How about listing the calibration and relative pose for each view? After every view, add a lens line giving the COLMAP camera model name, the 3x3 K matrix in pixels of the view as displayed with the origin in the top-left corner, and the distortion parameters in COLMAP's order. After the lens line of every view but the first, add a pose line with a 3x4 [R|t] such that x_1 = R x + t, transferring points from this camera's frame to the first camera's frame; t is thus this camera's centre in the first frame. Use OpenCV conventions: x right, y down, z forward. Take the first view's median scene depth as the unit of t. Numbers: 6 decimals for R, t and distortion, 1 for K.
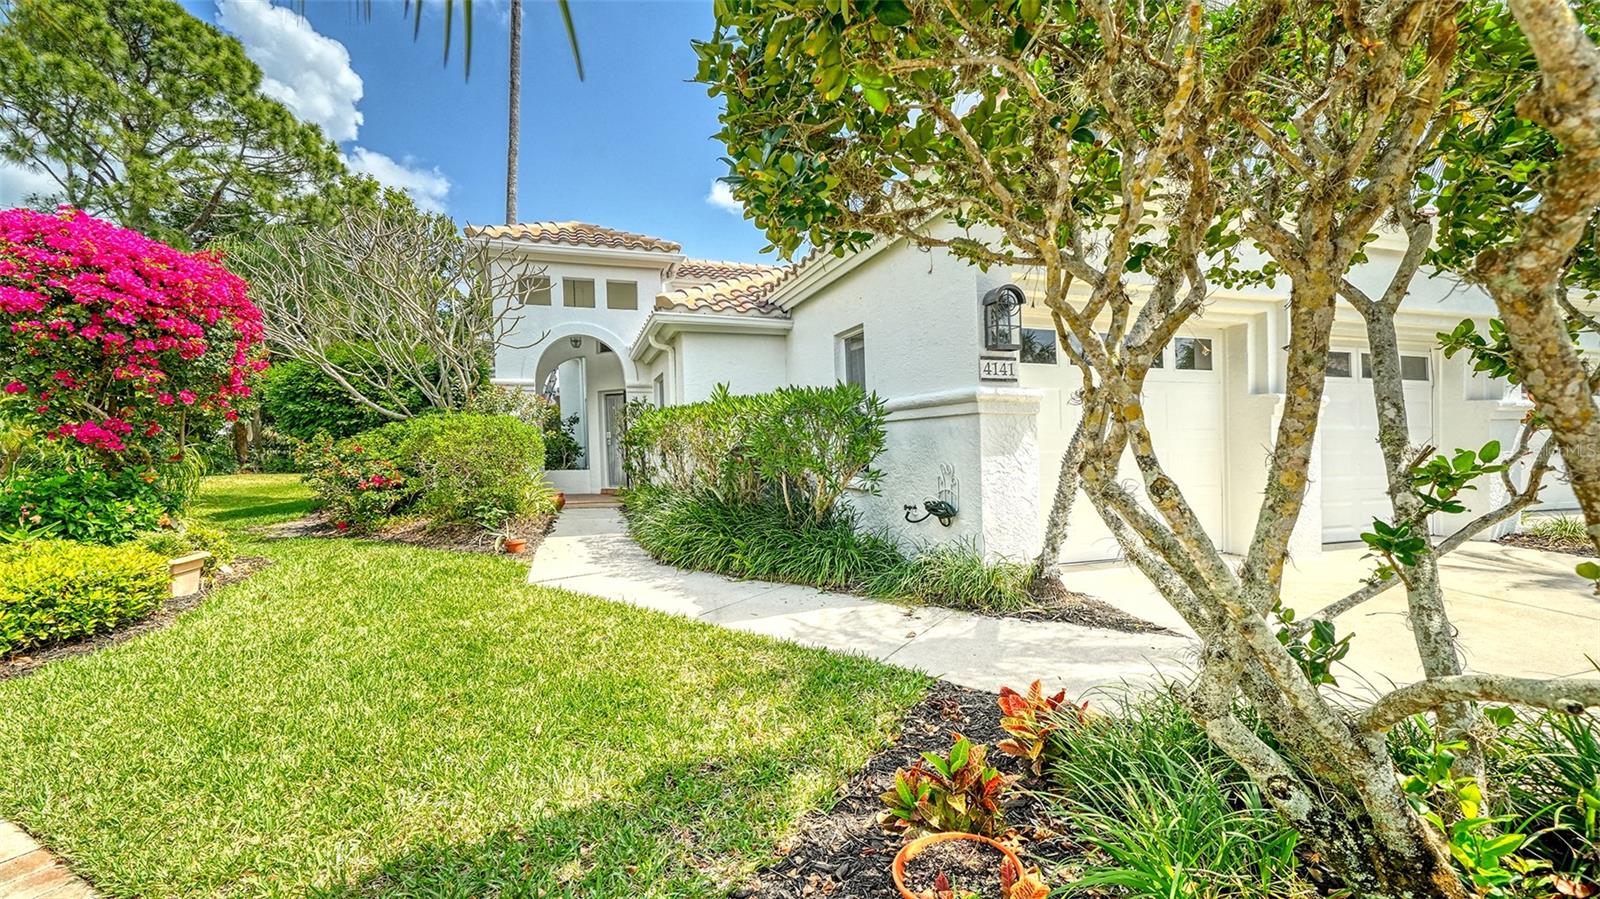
lens RADIAL K [[661.2, 0, 803.4], [0, 661.2, 446.3], [0, 0, 1]] dist [0.009037, 0.001588]
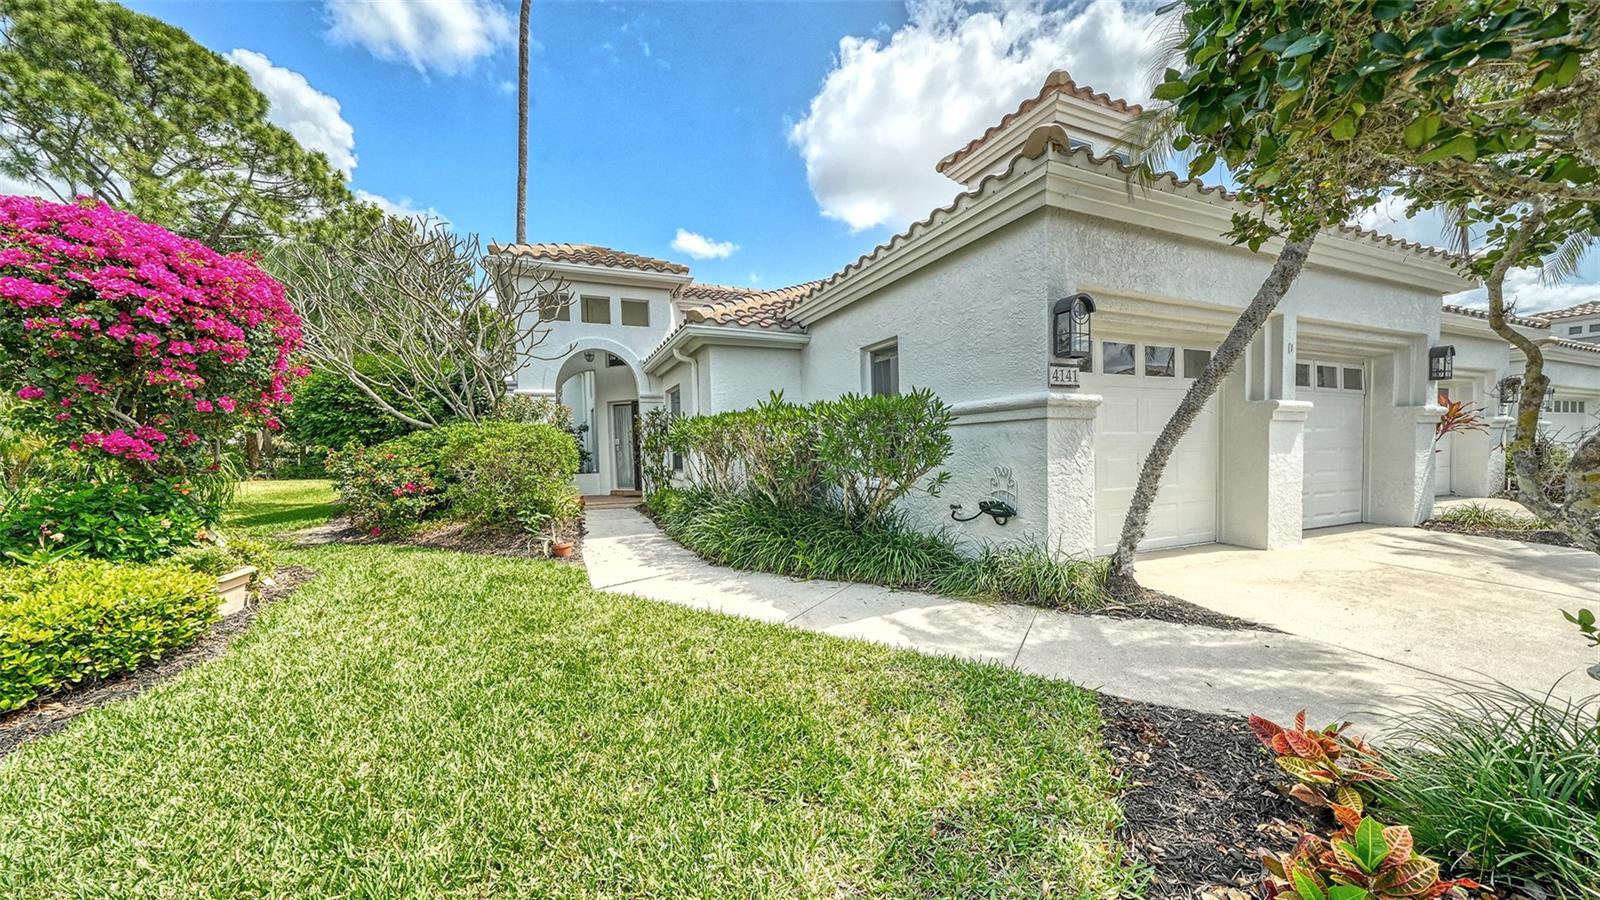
lens RADIAL K [[560.6, 0, 805.3], [0, 560.6, 457.0], [0, 0, 1]] dist [0.007497, -0.000355]
pose [[0.996795, -0.008939, 0.079492, -0.157575], [0.007946, 0.999887, 0.012793, -0.002250], [-0.079597, -0.012120, 0.996753, 0.124802]]
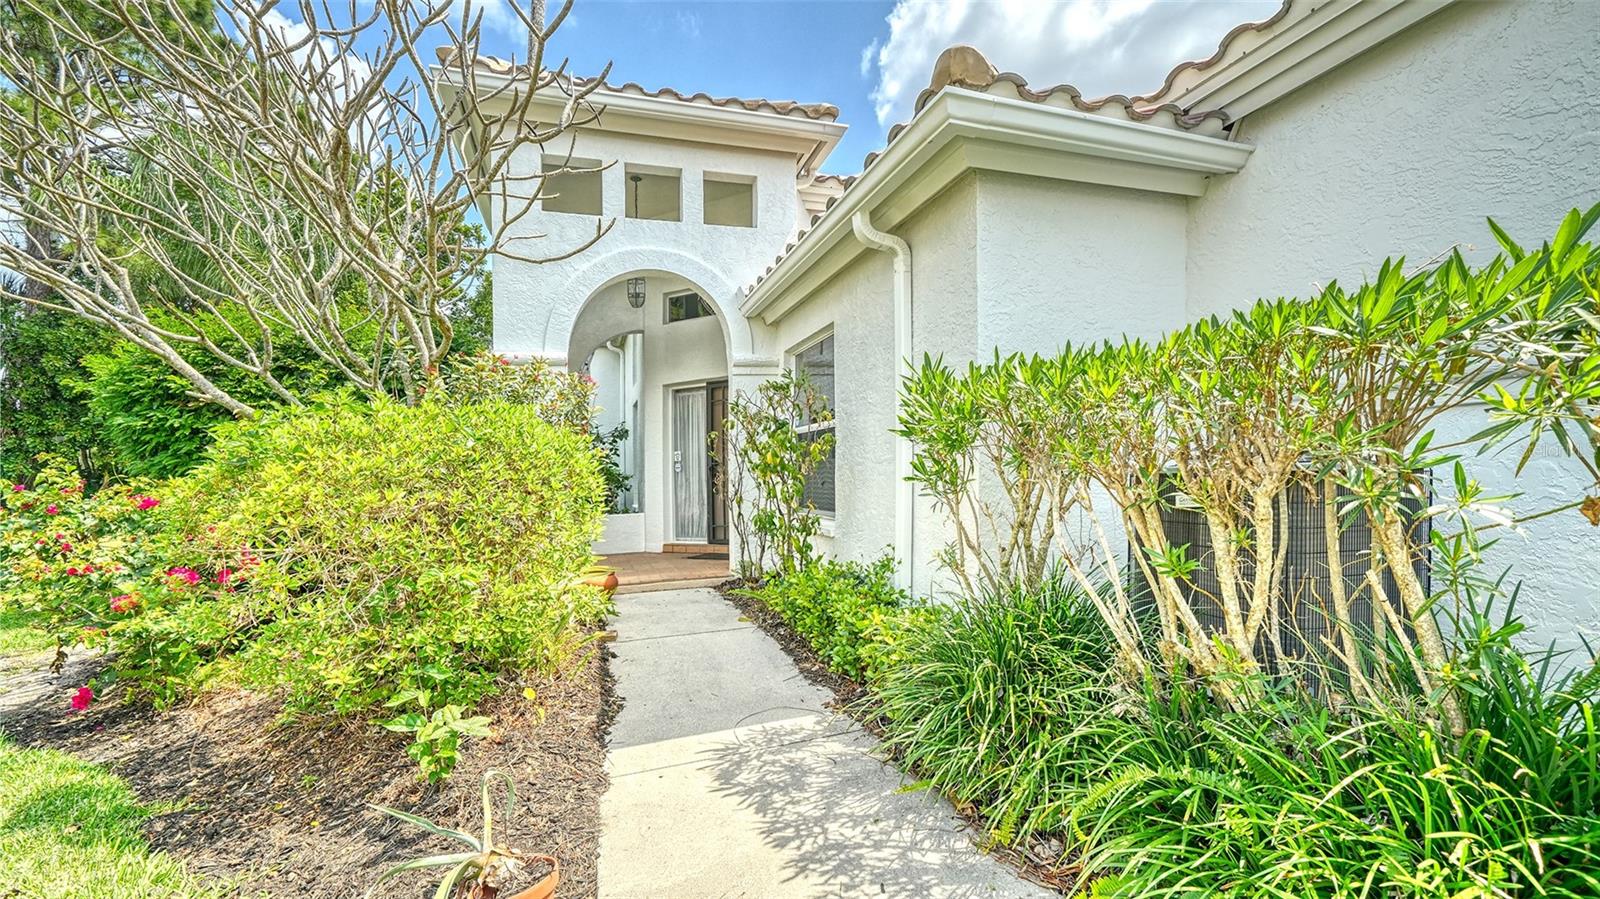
lens RADIAL K [[661.2, 0, 845.1], [0, 661.2, 364.0], [0, 0, 1]] dist [0.009037, 0.001588]
pose [[0.999094, -0.021934, 0.036465, -0.441609], [0.027157, 0.988381, -0.149553, -0.014291], [-0.032761, 0.150408, 0.988081, 1.030210]]
